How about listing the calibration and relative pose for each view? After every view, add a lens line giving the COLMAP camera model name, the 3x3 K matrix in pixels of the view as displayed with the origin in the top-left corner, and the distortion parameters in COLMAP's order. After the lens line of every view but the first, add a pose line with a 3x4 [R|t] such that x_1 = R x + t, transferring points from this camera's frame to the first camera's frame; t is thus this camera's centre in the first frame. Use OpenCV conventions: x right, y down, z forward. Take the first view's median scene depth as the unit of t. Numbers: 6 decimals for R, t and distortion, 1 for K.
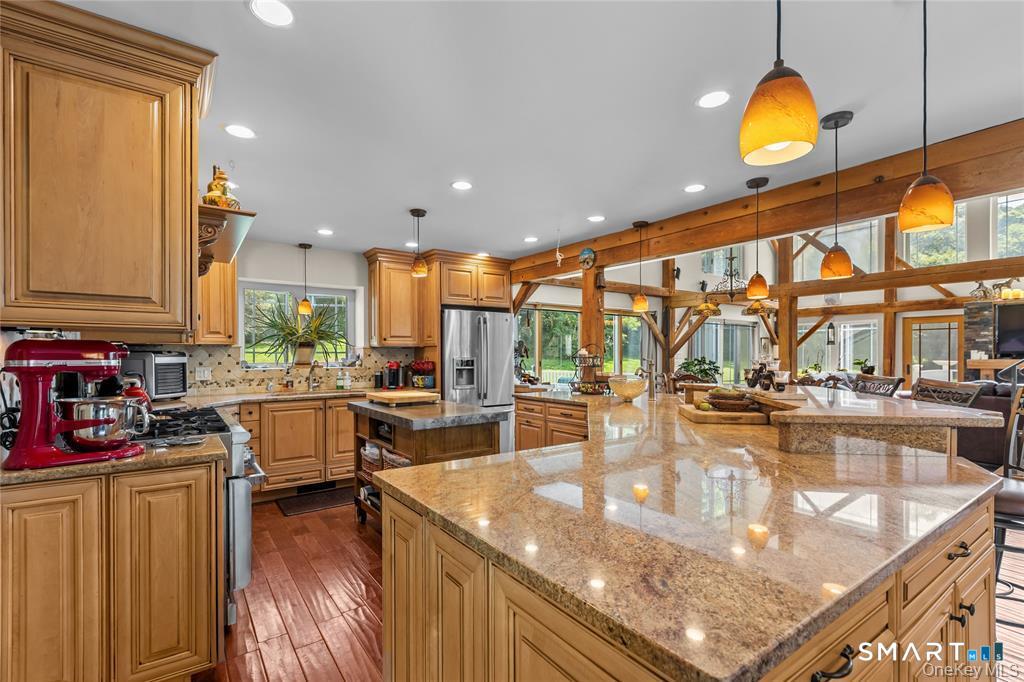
lens RADIAL K [[467.3, 0, 507.9], [0, 467.3, 352.7], [0, 0, 1]] dist [0.006438, -0.000351]
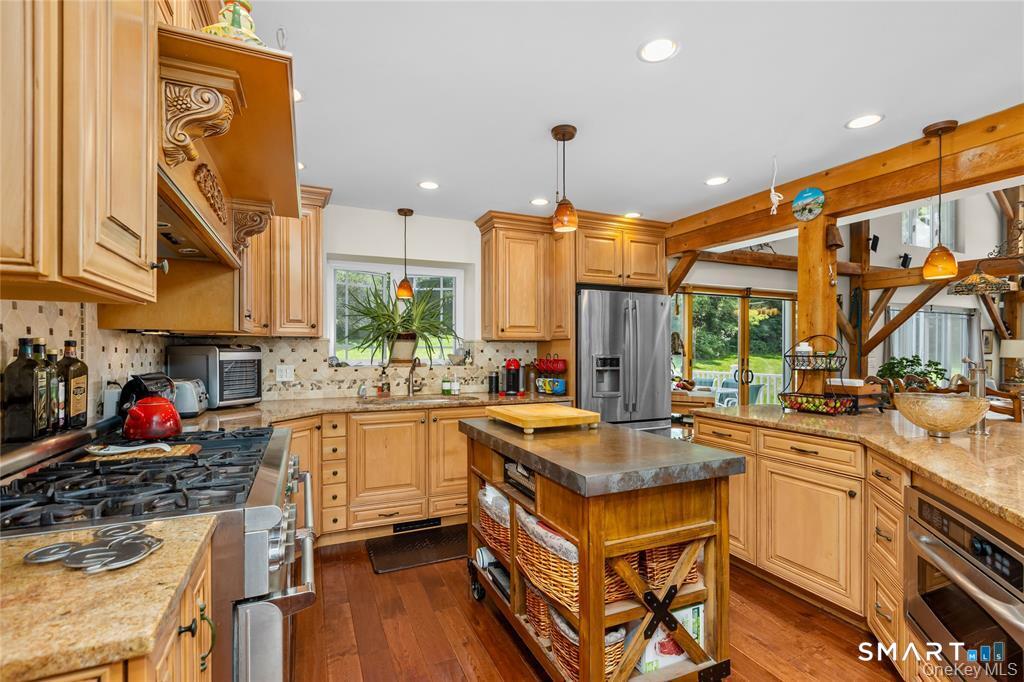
lens RADIAL K [[467.3, 0, 511.7], [0, 467.3, 347.1], [0, 0, 1]] dist [0.006438, -0.000351]
pose [[0.980313, 0.003314, -0.197424, -0.098250], [-0.003861, 0.999990, -0.002389, 0.000832], [0.197414, 0.003105, 0.980315, 0.255421]]
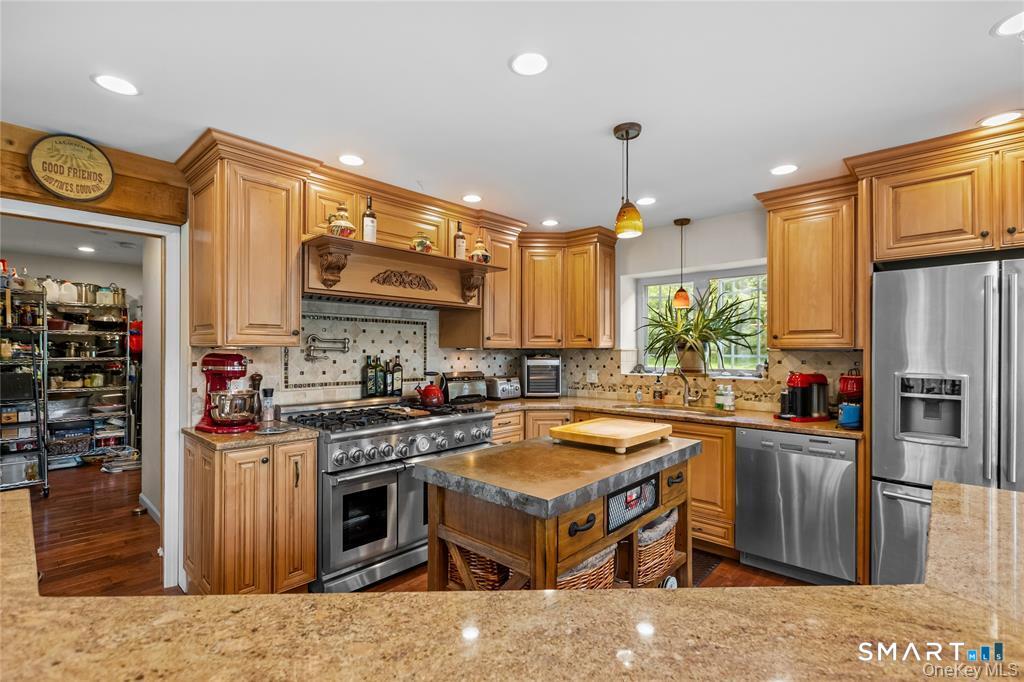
lens RADIAL K [[467.3, 0, 508.4], [0, 467.3, 349.8], [0, 0, 1]] dist [0.006438, -0.000351]
pose [[0.208500, 0.003316, -0.978017, 0.270878], [0.000780, 0.999993, 0.003556, -0.014595], [0.978022, -0.001504, 0.208496, 0.534119]]
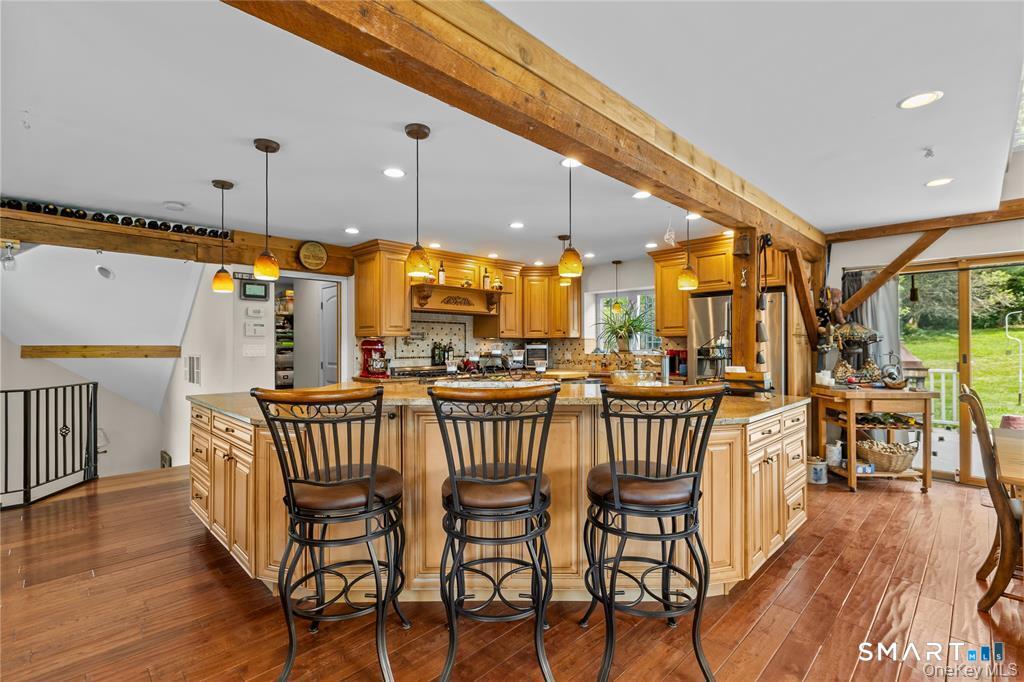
lens RADIAL K [[467.3, 0, 505.9], [0, 467.3, 342.8], [0, 0, 1]] dist [0.006438, -0.000351]
pose [[0.164538, -0.000933, -0.986370, 0.802708], [0.005273, 0.999986, -0.000066, -0.000512], [0.986357, -0.005190, 0.164541, 0.456281]]
